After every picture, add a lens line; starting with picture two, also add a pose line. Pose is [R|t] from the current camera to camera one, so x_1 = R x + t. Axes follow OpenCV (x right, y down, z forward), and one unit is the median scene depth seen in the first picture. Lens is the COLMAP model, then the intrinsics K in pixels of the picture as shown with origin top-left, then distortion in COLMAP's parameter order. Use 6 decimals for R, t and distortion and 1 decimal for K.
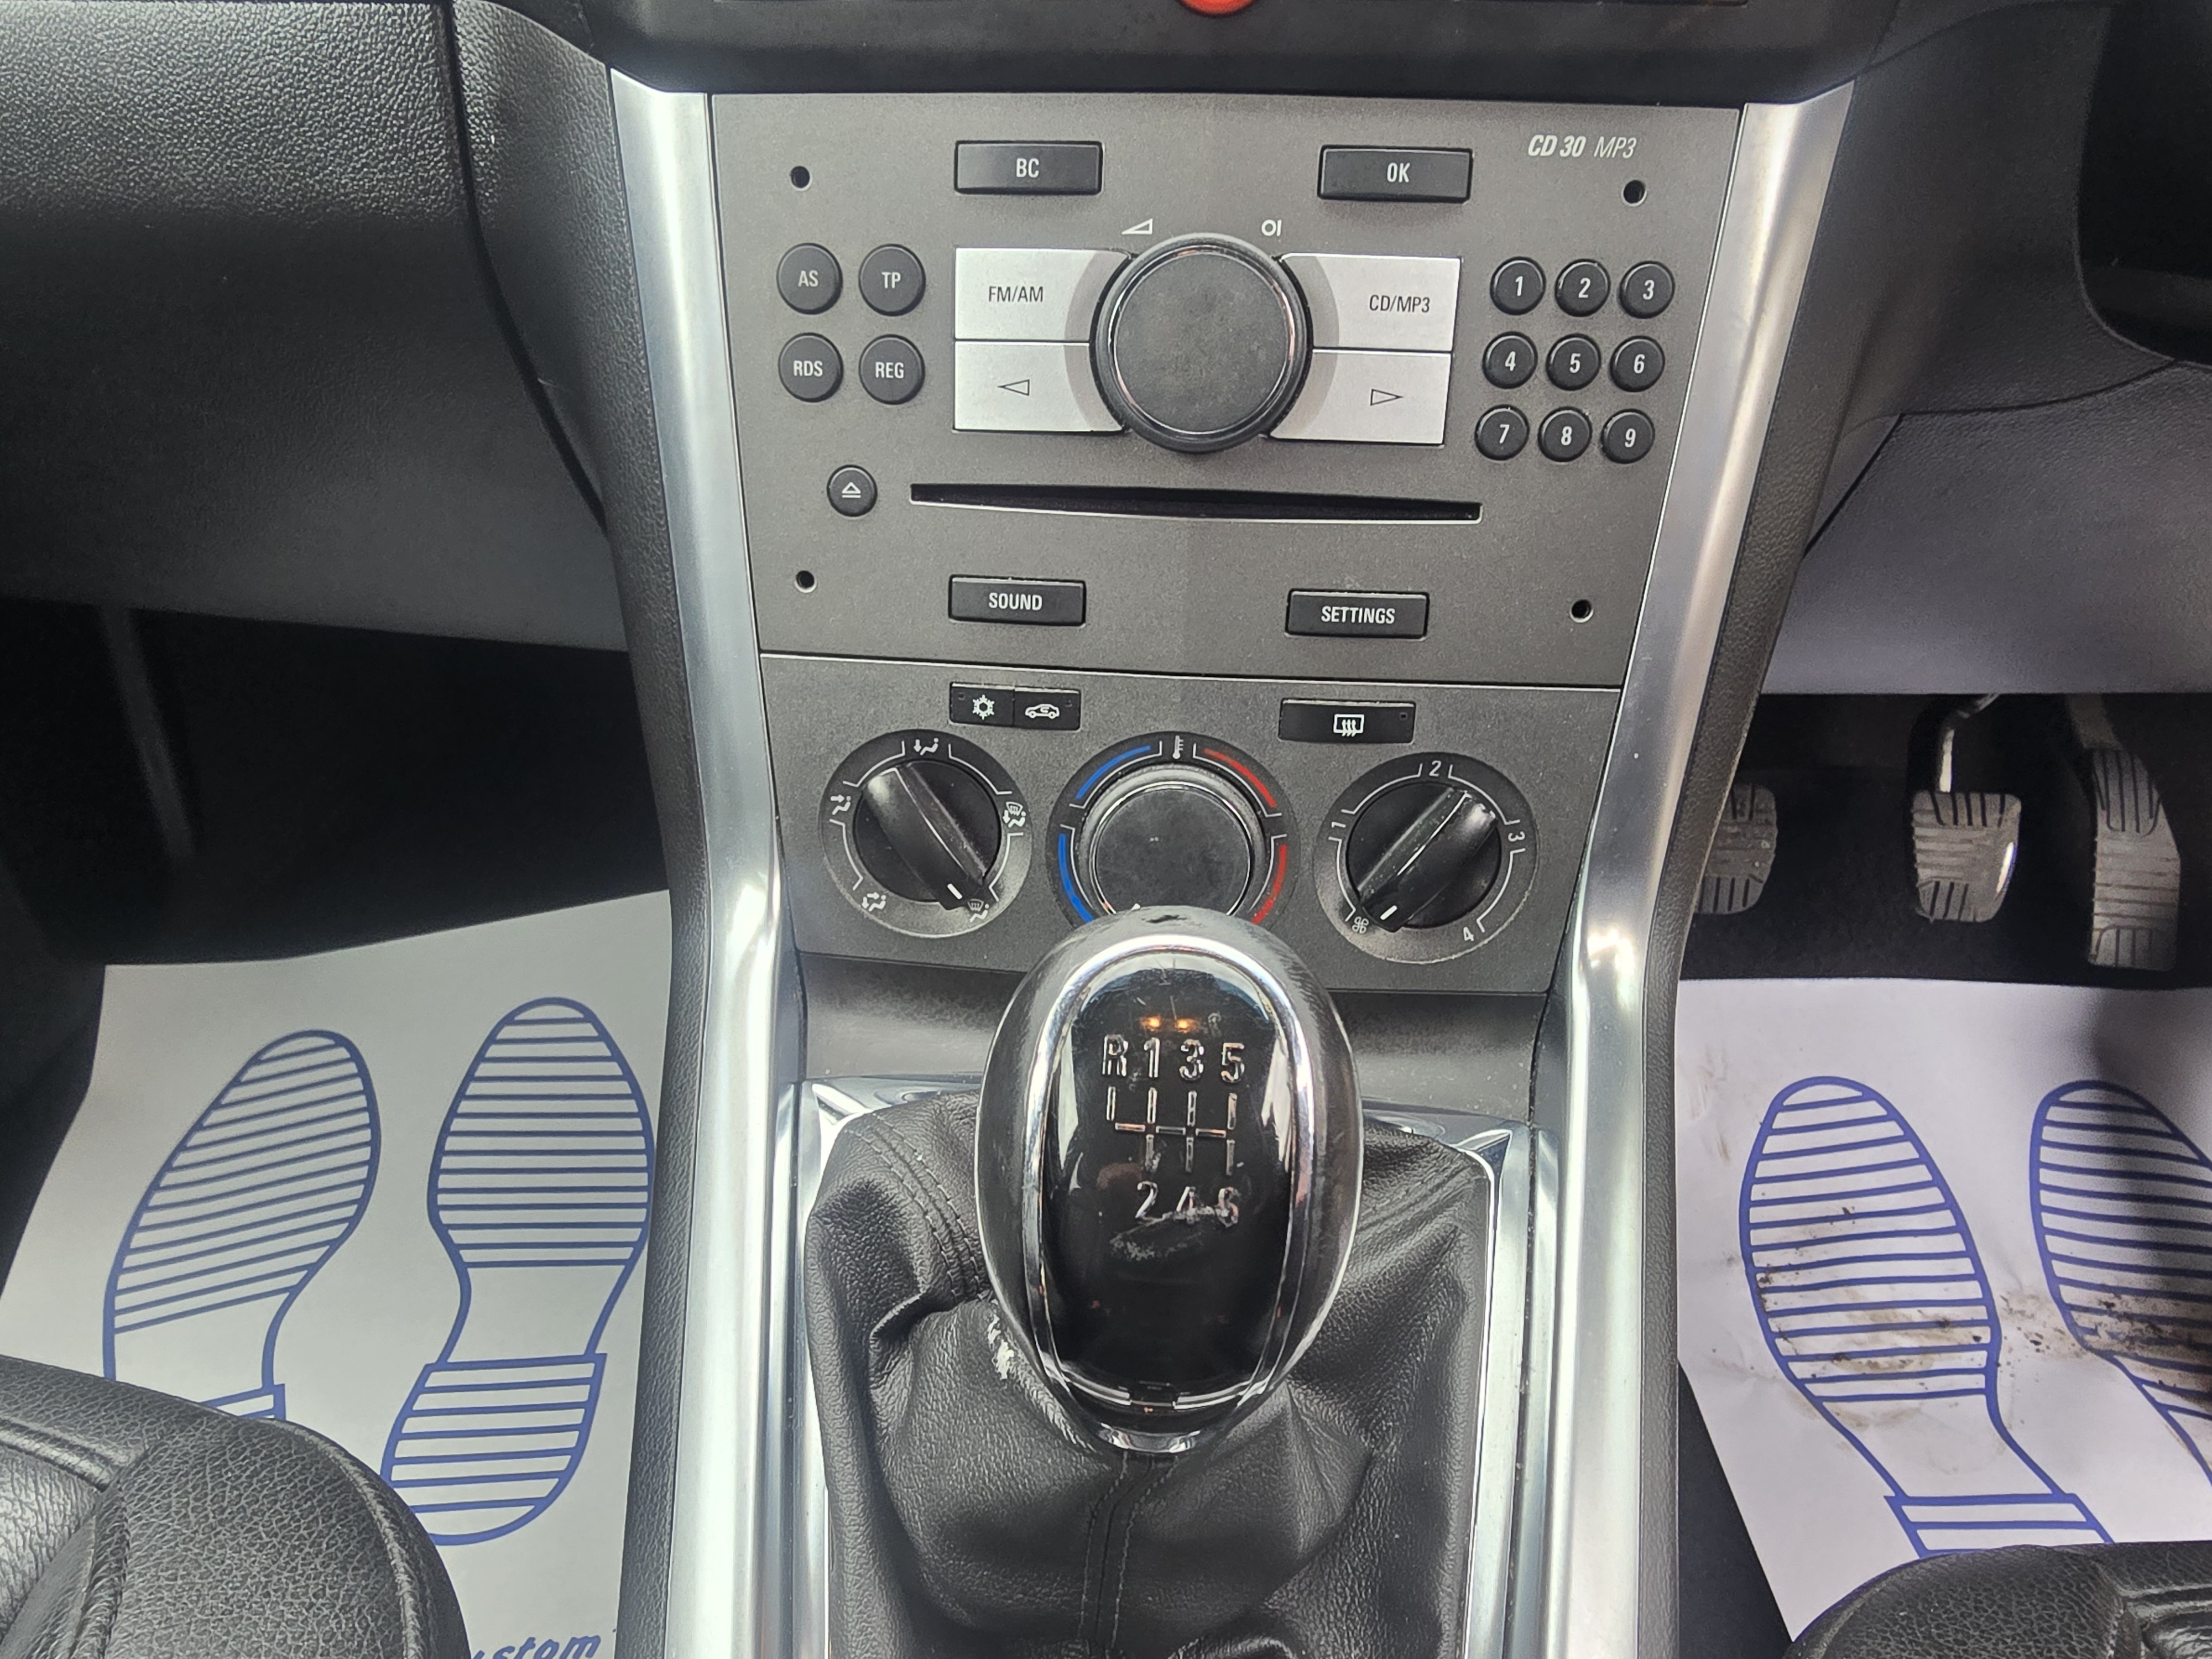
lens RADIAL K [[1513.6, 0, 1050.4], [0, 1513.6, 829.3], [0, 0, 1]] dist [0.001559, -0.000573]
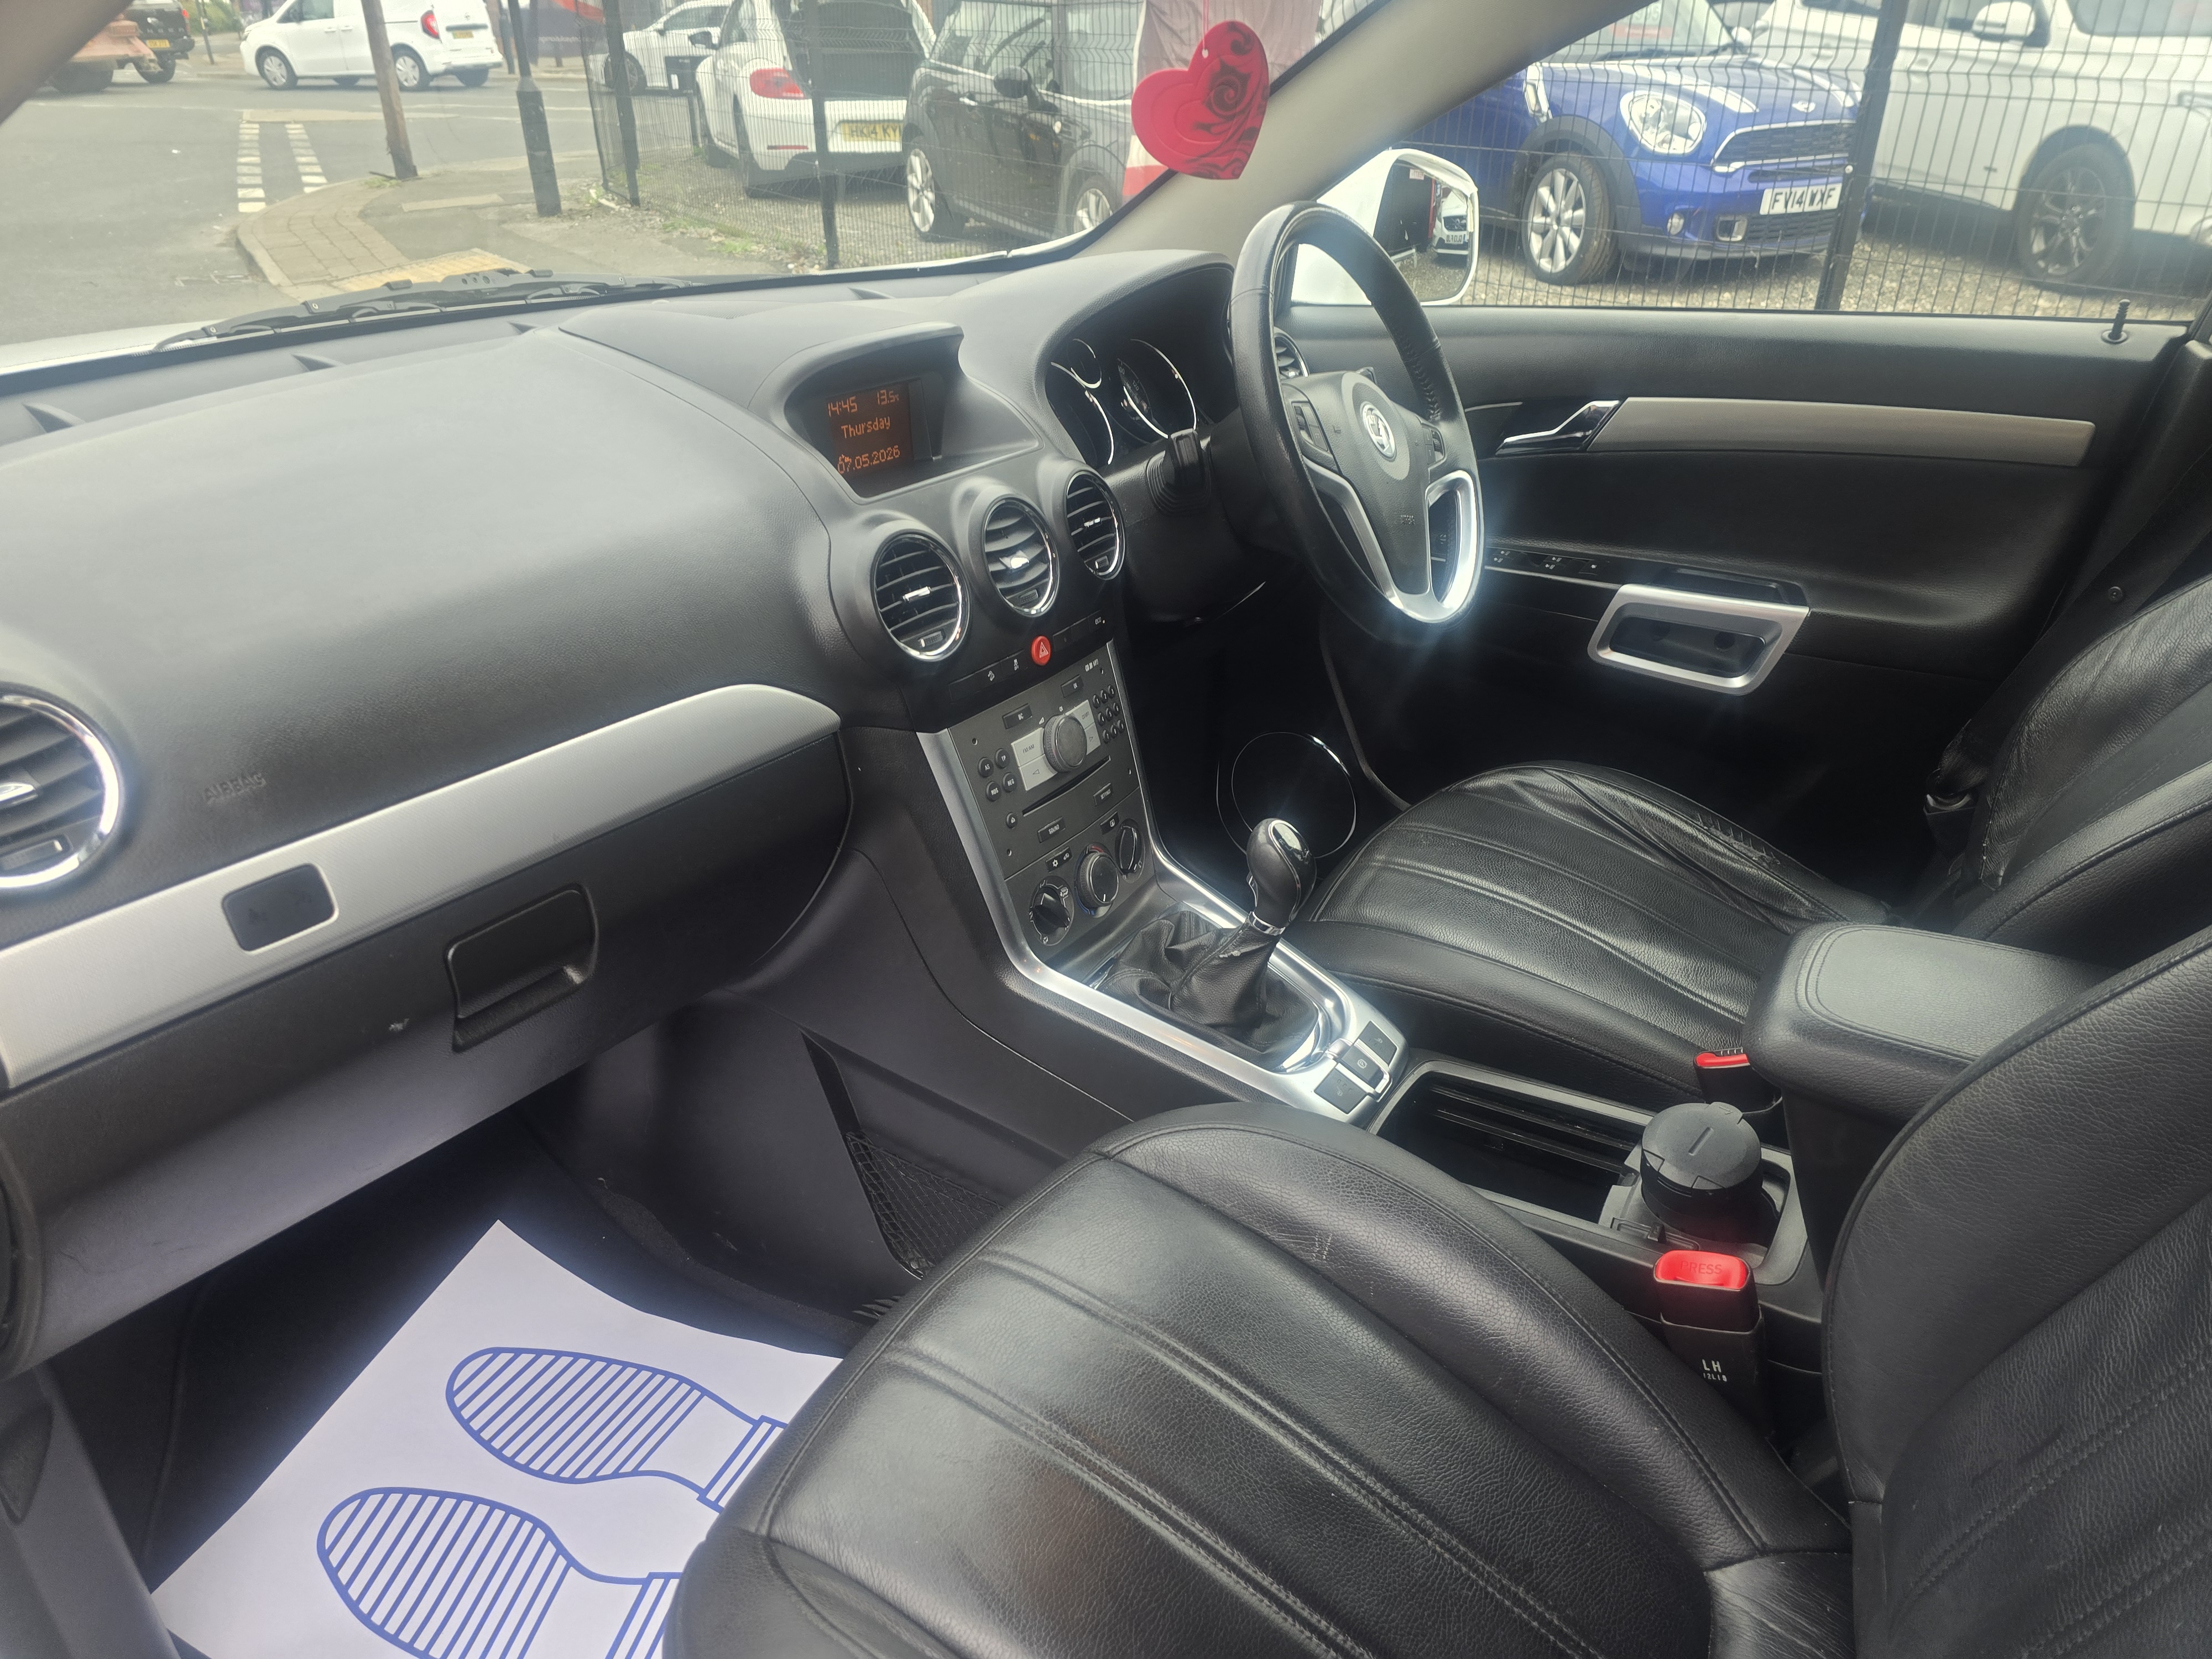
lens RADIAL K [[1472.0, 0, 1124.0], [0, 1472.0, 830.4], [0, 0, 1]] dist [0.050965, -0.042668]
pose [[0.429983, -0.389193, 0.814643, -2.569638], [0.475344, 0.864715, 0.162220, -0.593117], [-0.767569, 0.317484, 0.556814, -0.921471]]
